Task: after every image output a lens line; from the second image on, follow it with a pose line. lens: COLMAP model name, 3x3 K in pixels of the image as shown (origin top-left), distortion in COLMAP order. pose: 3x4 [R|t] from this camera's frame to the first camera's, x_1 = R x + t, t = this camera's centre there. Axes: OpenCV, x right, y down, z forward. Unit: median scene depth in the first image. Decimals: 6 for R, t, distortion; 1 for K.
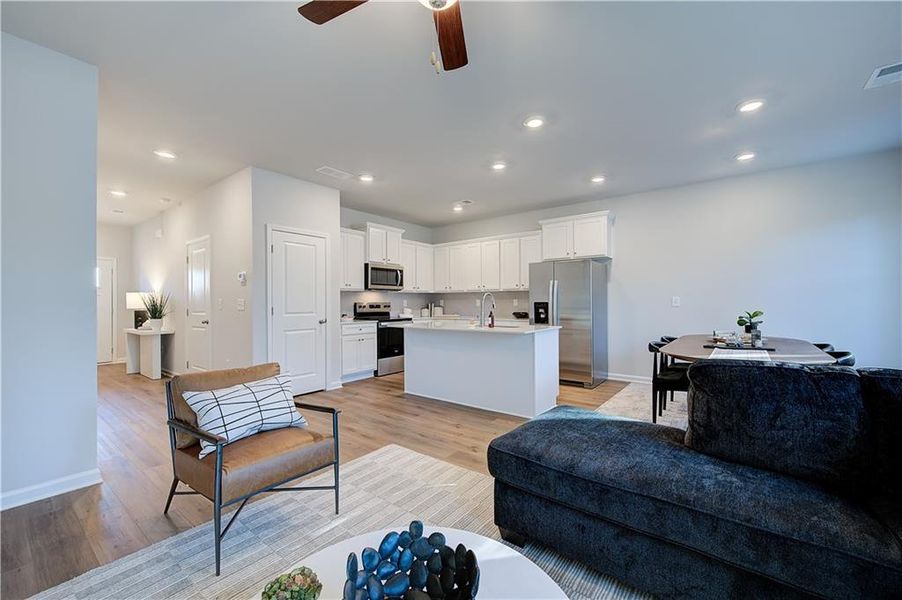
lens RADIAL K [[364.6, 0, 449.9], [0, 364.6, 301.1], [0, 0, 1]] dist [0.012370, -0.003685]
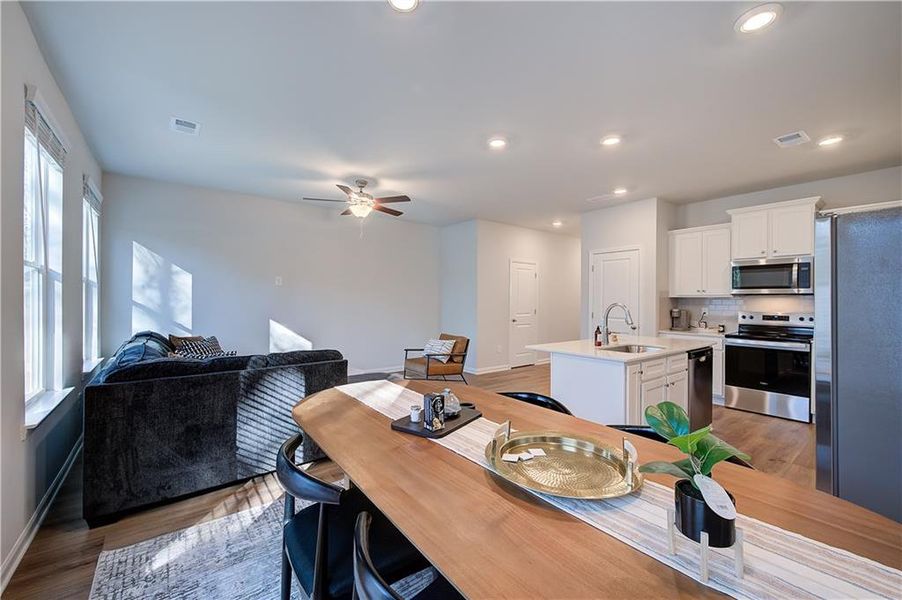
lens RADIAL K [[364.6, 0, 450.9], [0, 364.6, 301.4], [0, 0, 1]] dist [0.012370, -0.003685]
pose [[-0.238972, 0.004556, -0.971016, 0.771593], [-0.002885, 0.999981, 0.005402, -0.023672], [0.971022, 0.004093, -0.238954, 0.671551]]
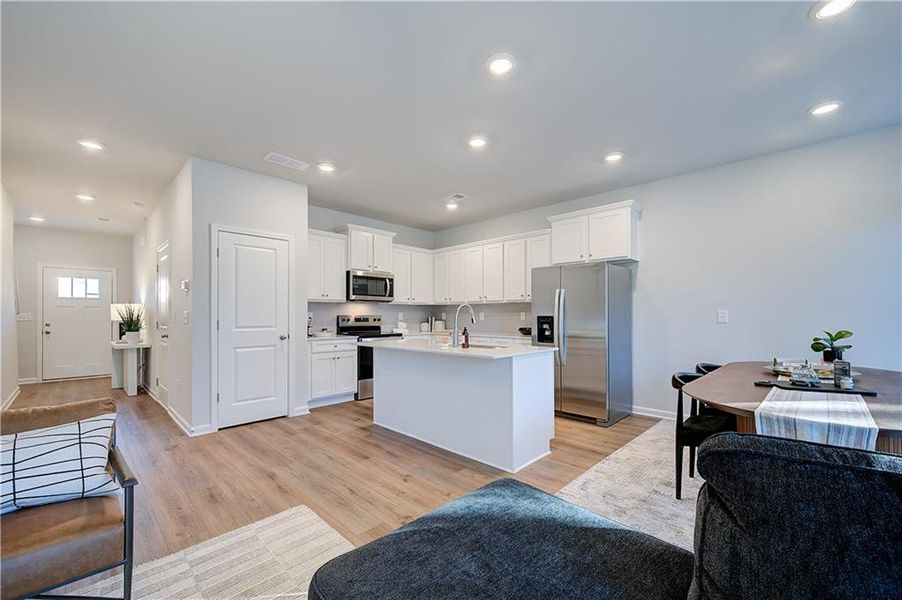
lens RADIAL K [[364.6, 0, 452.1], [0, 364.6, 314.8], [0, 0, 1]] dist [0.012370, -0.003685]
pose [[0.993711, 0.004512, -0.111882, 0.133458], [-0.004241, 0.999987, 0.002653, -0.000980], [0.111892, -0.002162, 0.993718, 0.166878]]
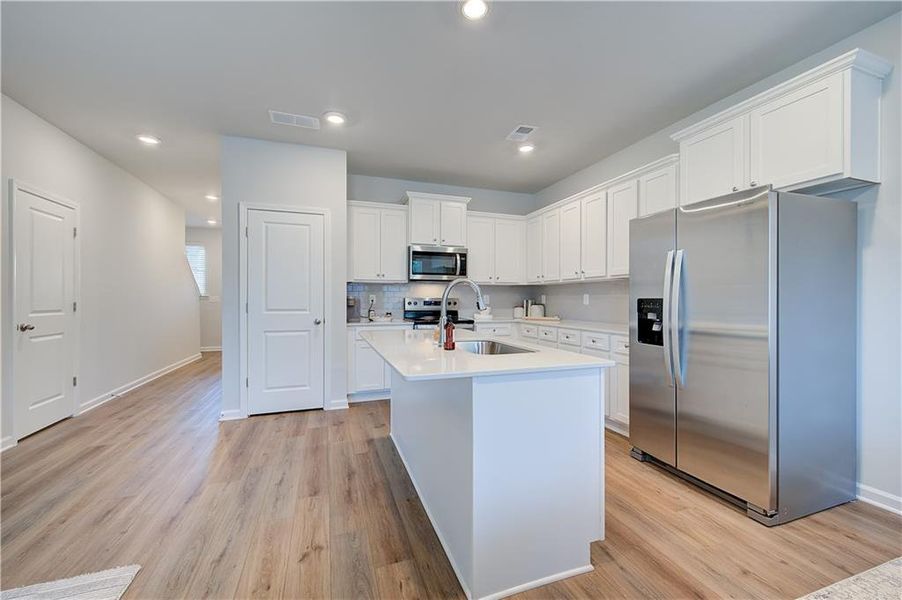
lens RADIAL K [[364.6, 0, 449.0], [0, 364.6, 300.7], [0, 0, 1]] dist [0.012370, -0.003685]
pose [[0.839864, 0.008408, -0.542731, 0.287208], [-0.003520, 0.999943, 0.010045, 0.001809], [0.542785, -0.006526, 0.839846, 0.454056]]
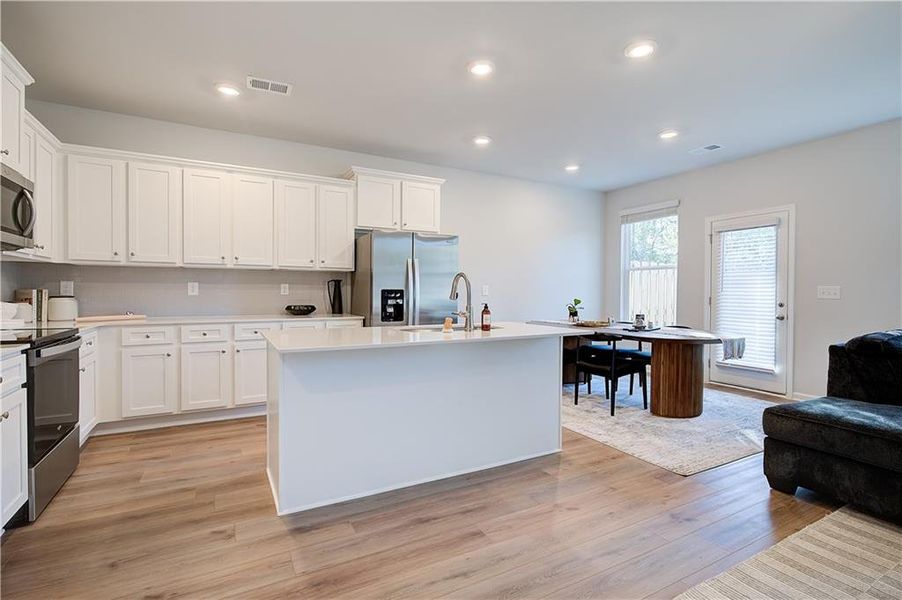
lens RADIAL K [[419.3, 0, 432.0], [0, 419.3, 295.7], [0, 0, 1]] dist [0.005439, -0.000671]
pose [[0.425602, -0.002352, 0.904907, -0.422031], [-0.010368, 0.999918, 0.007475, 0.008093], [-0.904851, -0.012563, 0.425543, 0.597706]]
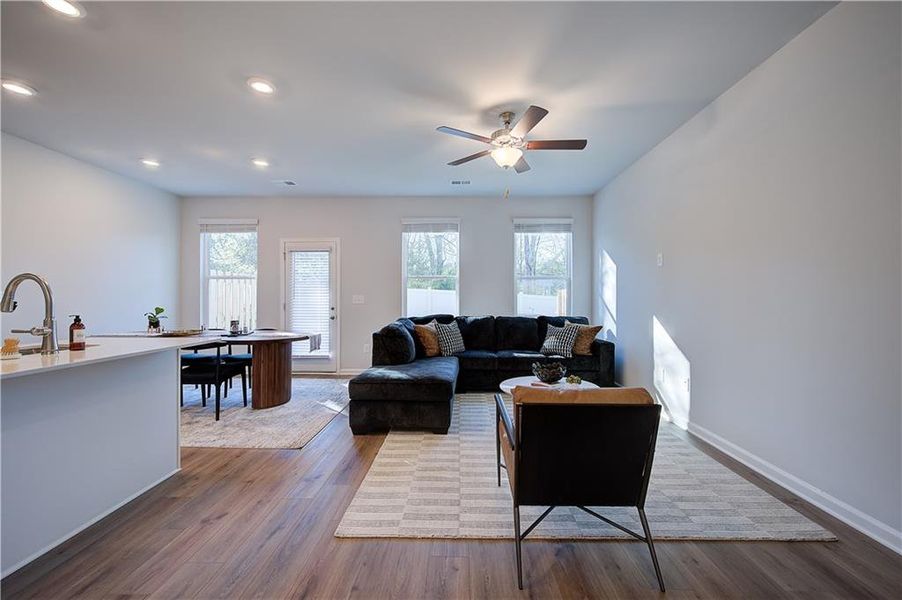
lens RADIAL K [[389.3, 0, 454.8], [0, 389.3, 300.3], [0, 0, 1]] dist [-0.011770, 0.000430]
pose [[-0.609183, 0.004868, 0.793015, -0.432733], [-0.000072, 0.999981, -0.006195, 0.009155], [-0.793030, -0.003831, -0.609171, 0.697433]]
